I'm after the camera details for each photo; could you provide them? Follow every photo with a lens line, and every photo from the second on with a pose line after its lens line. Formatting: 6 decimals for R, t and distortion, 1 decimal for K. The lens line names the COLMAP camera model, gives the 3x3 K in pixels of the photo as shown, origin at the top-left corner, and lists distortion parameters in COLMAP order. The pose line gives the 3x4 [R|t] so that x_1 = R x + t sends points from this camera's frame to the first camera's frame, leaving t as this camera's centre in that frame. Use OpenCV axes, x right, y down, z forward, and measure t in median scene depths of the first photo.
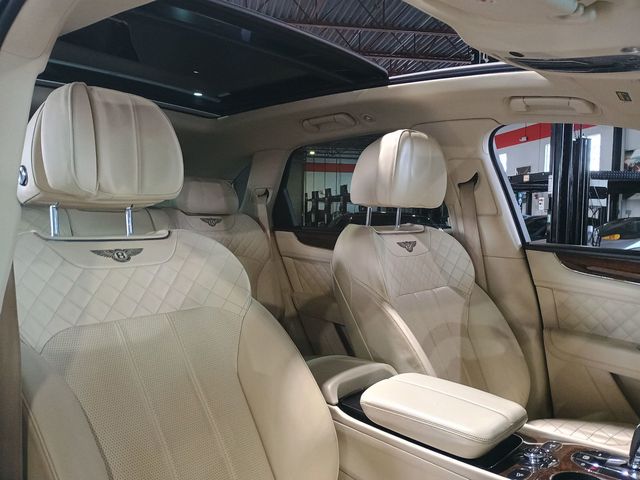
lens RADIAL K [[565.9, 0, 333.8], [0, 565.9, 239.7], [0, 0, 1]] dist [0.050603, -0.009757]
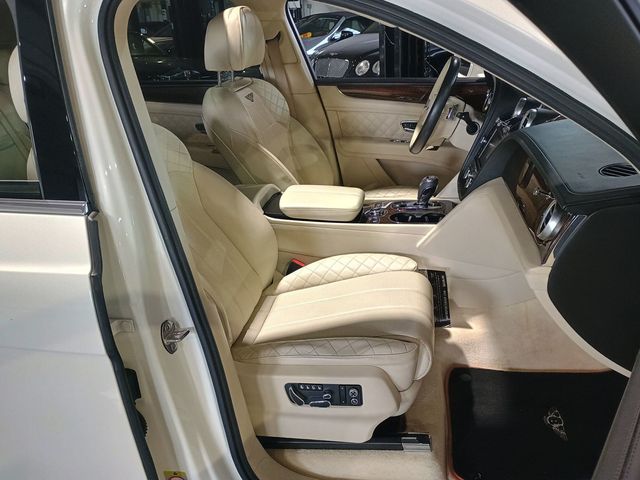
lens RADIAL K [[565.9, 0, 333.8], [0, 565.9, 239.7], [0, 0, 1]] dist [0.050603, -0.009757]
pose [[0.855401, -0.260229, 0.447850, -0.382393], [0.095257, 0.928920, 0.357819, -0.135626], [-0.509131, -0.263418, 0.819388, -0.301877]]
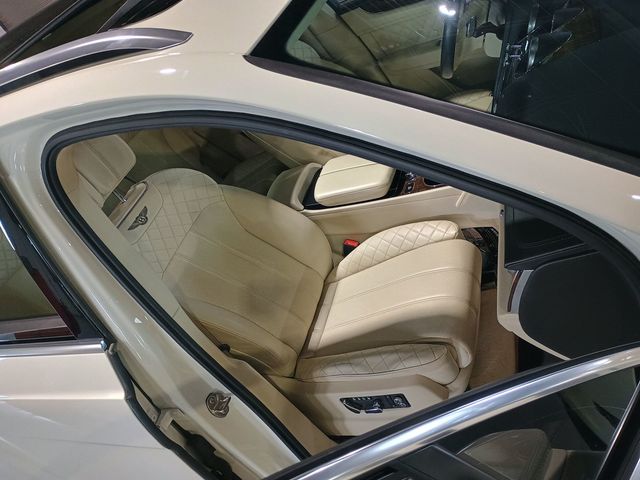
lens RADIAL K [[565.9, 0, 333.8], [0, 565.9, 239.7], [0, 0, 1]] dist [0.050603, -0.009757]
pose [[0.811987, -0.581354, 0.052003, -0.042343], [0.476635, 0.711865, 0.515818, -0.308051], [-0.336891, -0.394051, 0.855119, -0.324498]]
